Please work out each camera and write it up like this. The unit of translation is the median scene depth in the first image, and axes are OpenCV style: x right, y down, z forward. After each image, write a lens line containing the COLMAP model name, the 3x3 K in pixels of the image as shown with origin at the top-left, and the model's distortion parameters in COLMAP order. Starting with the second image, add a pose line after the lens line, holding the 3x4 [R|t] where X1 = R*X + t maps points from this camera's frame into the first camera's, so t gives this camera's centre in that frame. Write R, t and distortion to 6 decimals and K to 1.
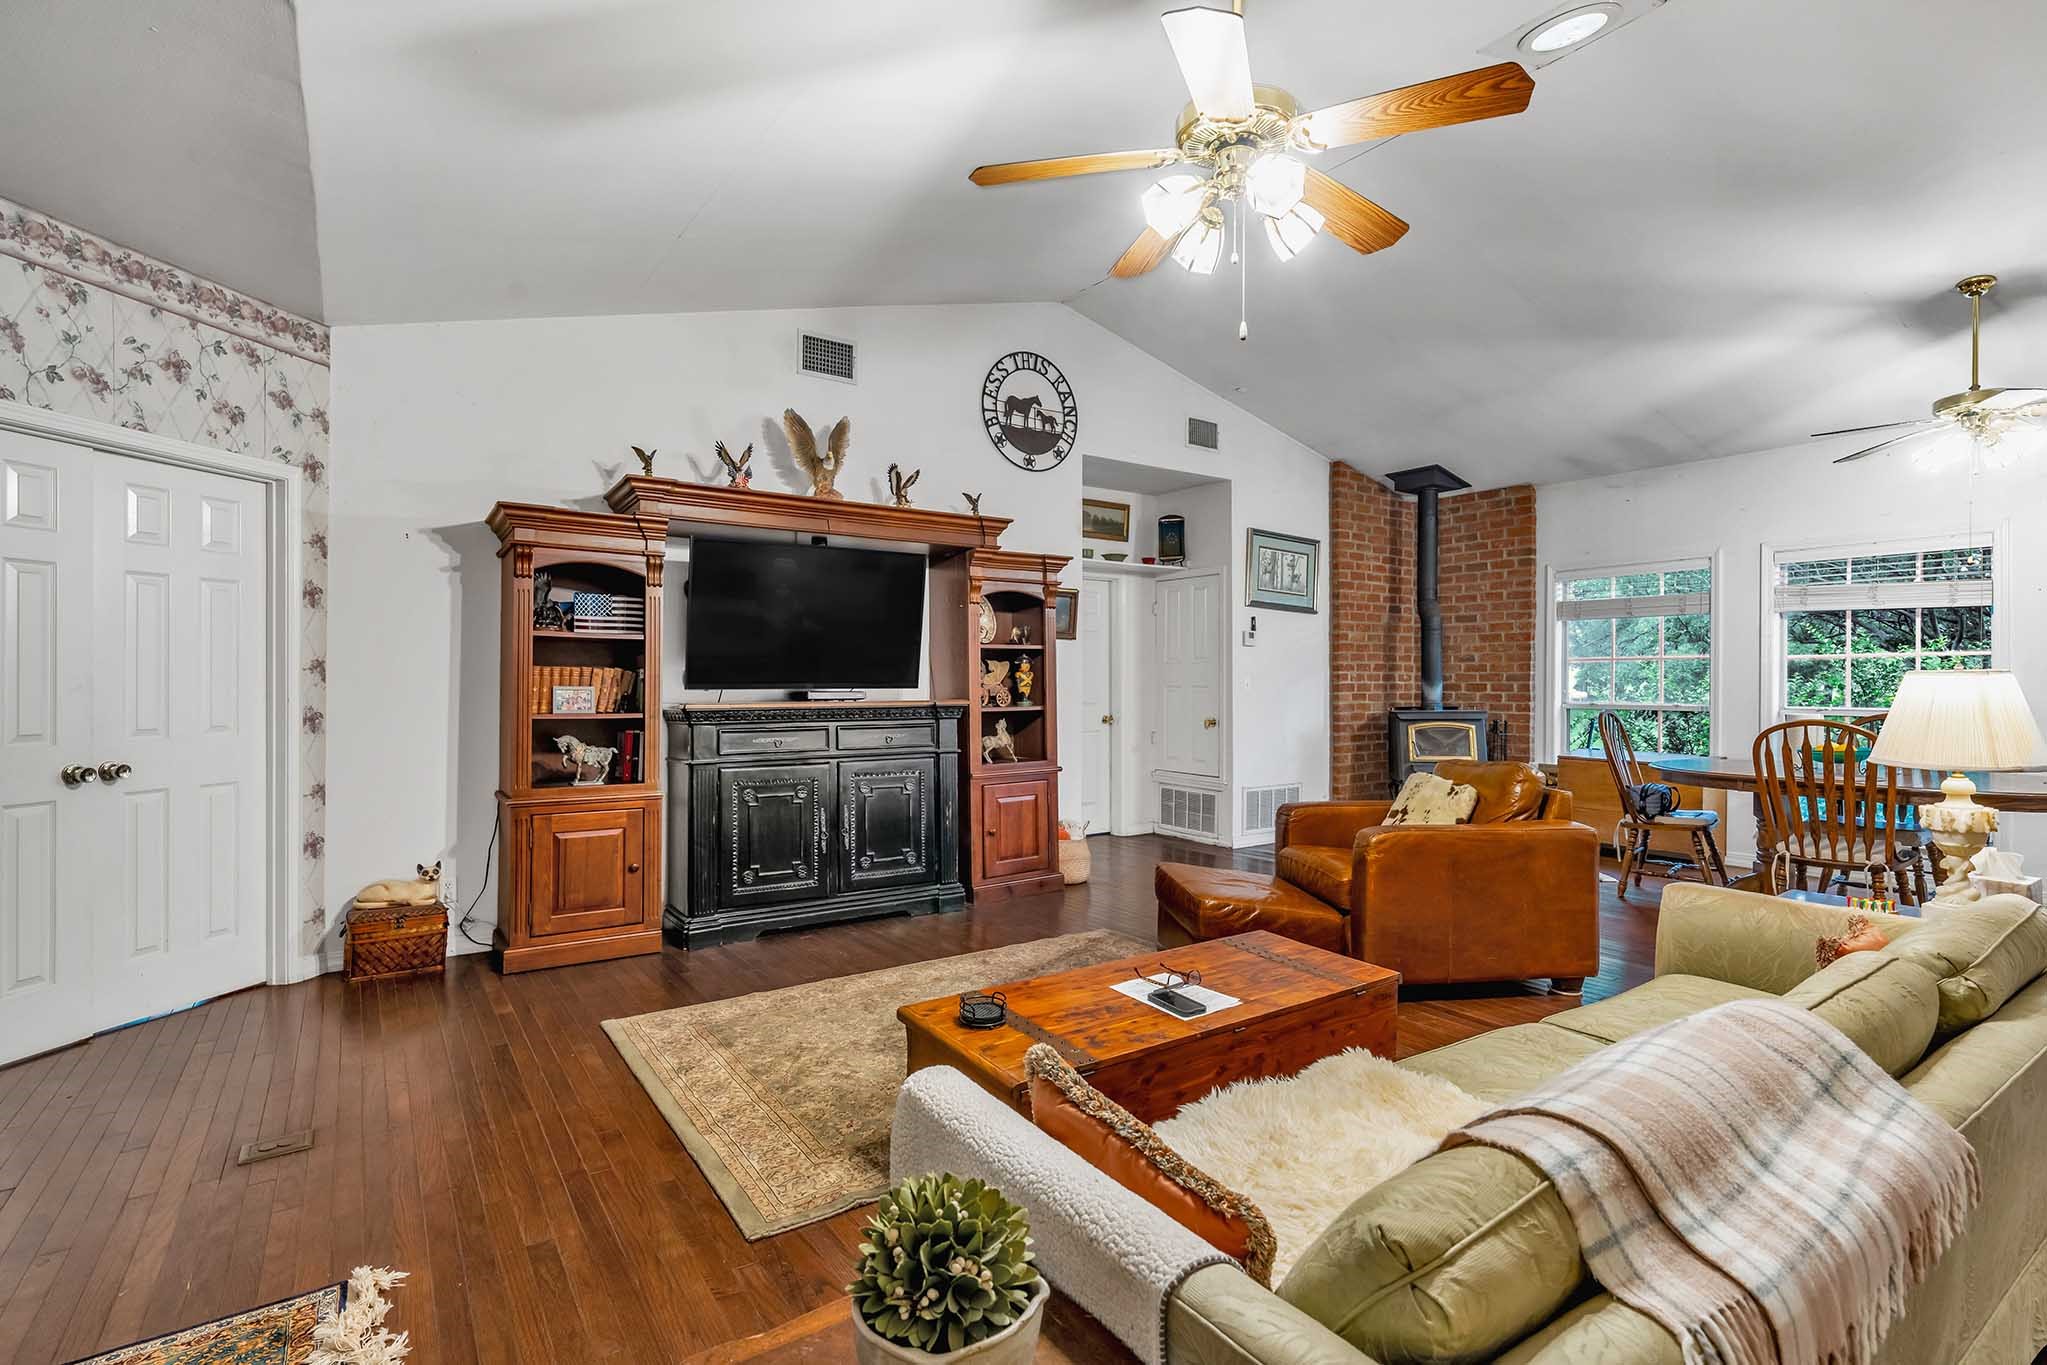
lens RADIAL K [[975.2, 0, 1028.1], [0, 975.2, 672.8], [0, 0, 1]] dist [0.006743, 0.000804]
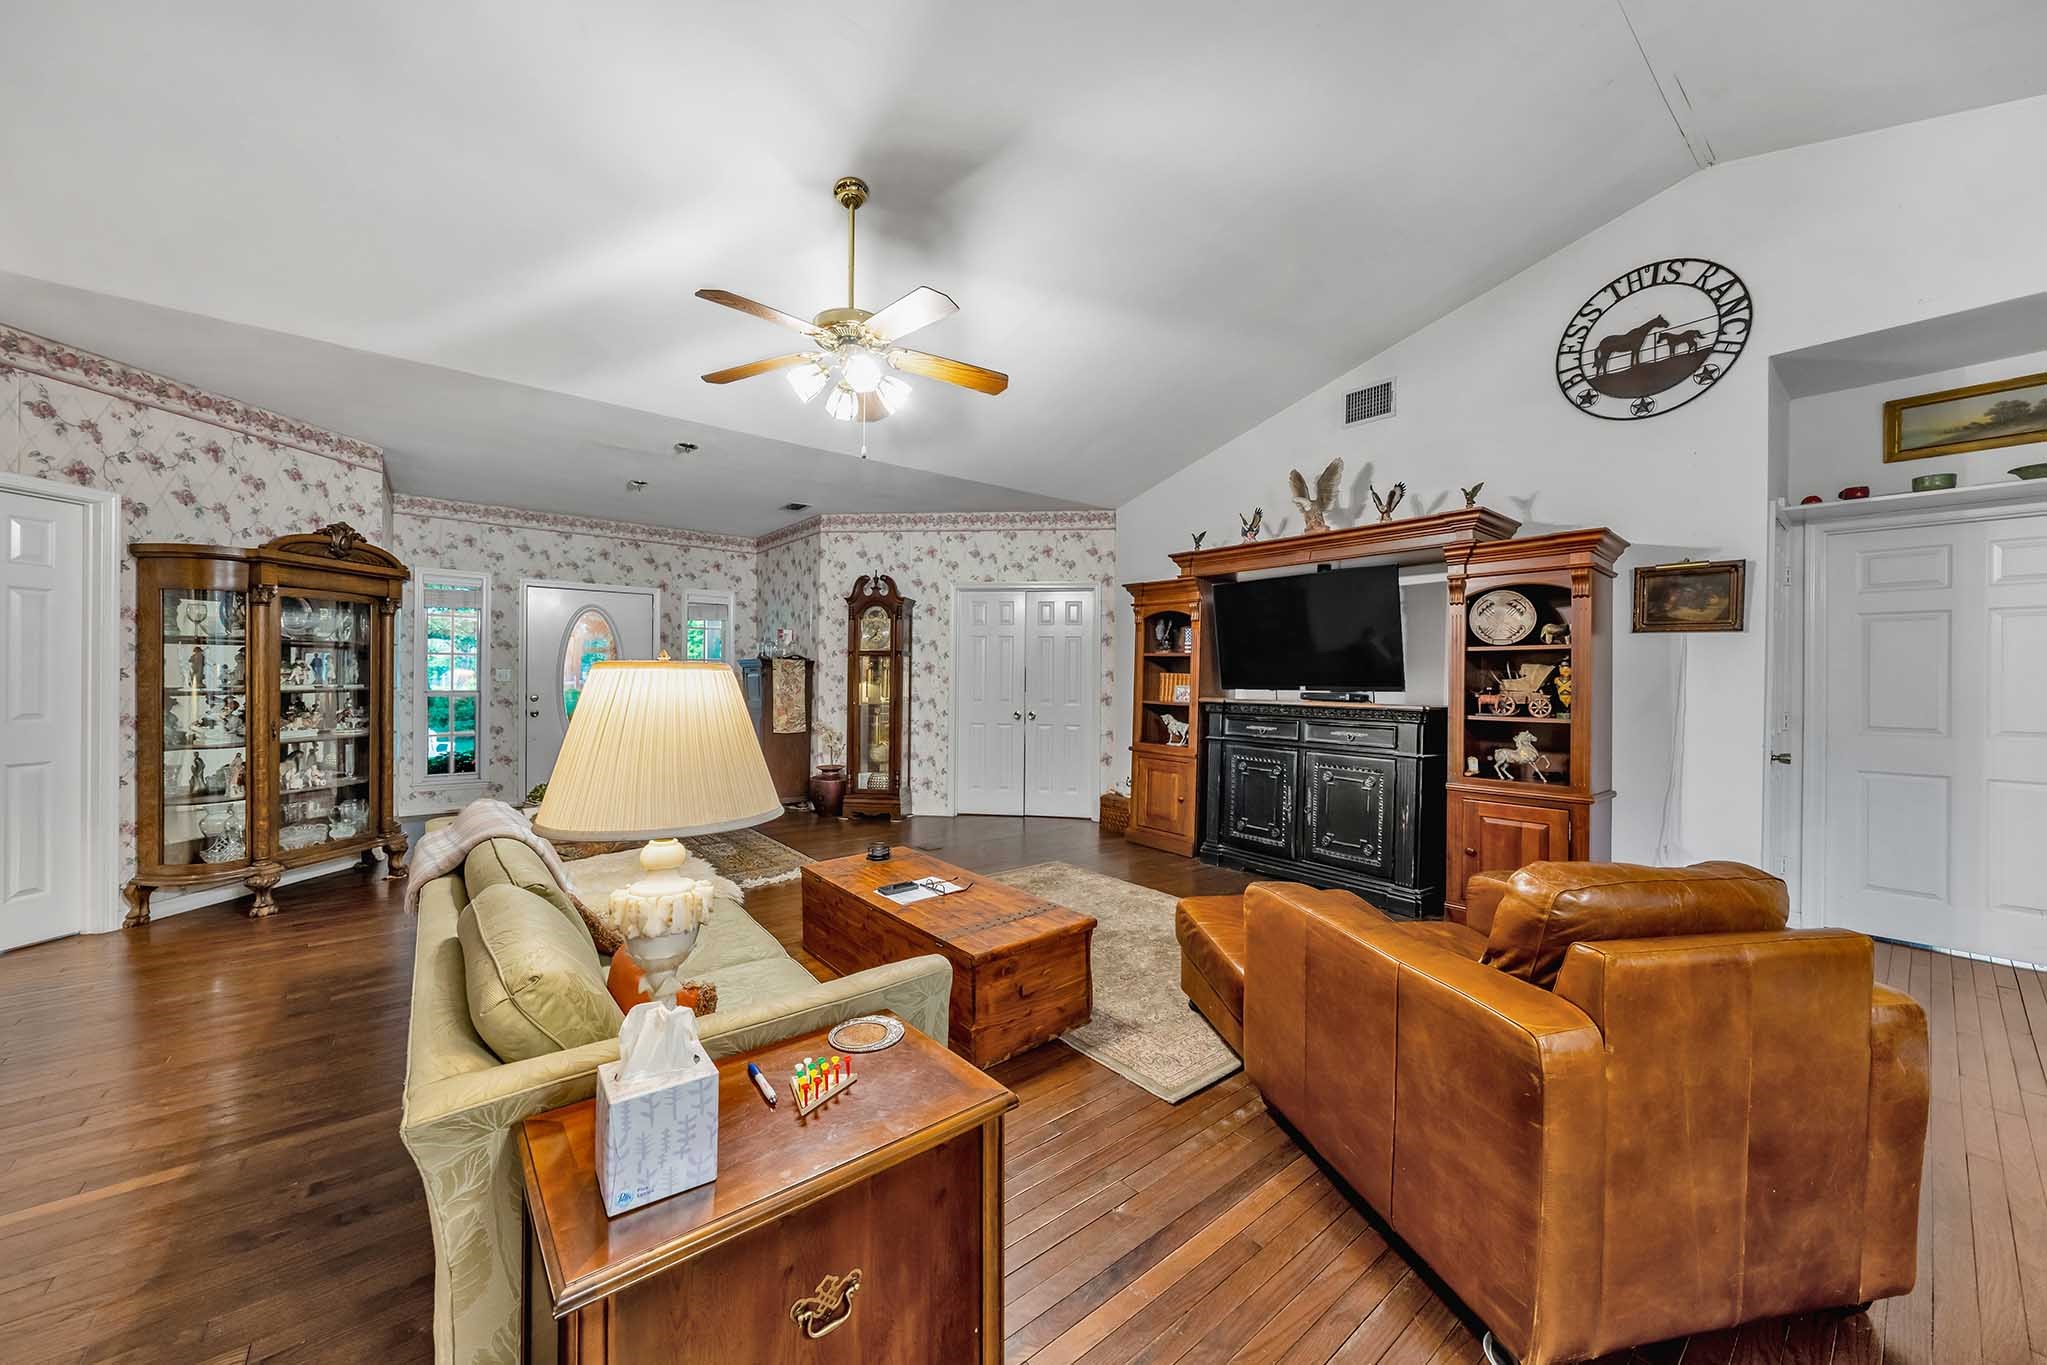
lens RADIAL K [[737.0, 0, 1027.4], [0, 737.0, 686.3], [0, 0, 1]] dist [-0.002409, -0.000133]
pose [[0.077590, 0.004723, -0.996974, 0.584774], [-0.010115, 0.999941, 0.003950, 0.009302], [0.996934, 0.009777, 0.077633, 0.498777]]
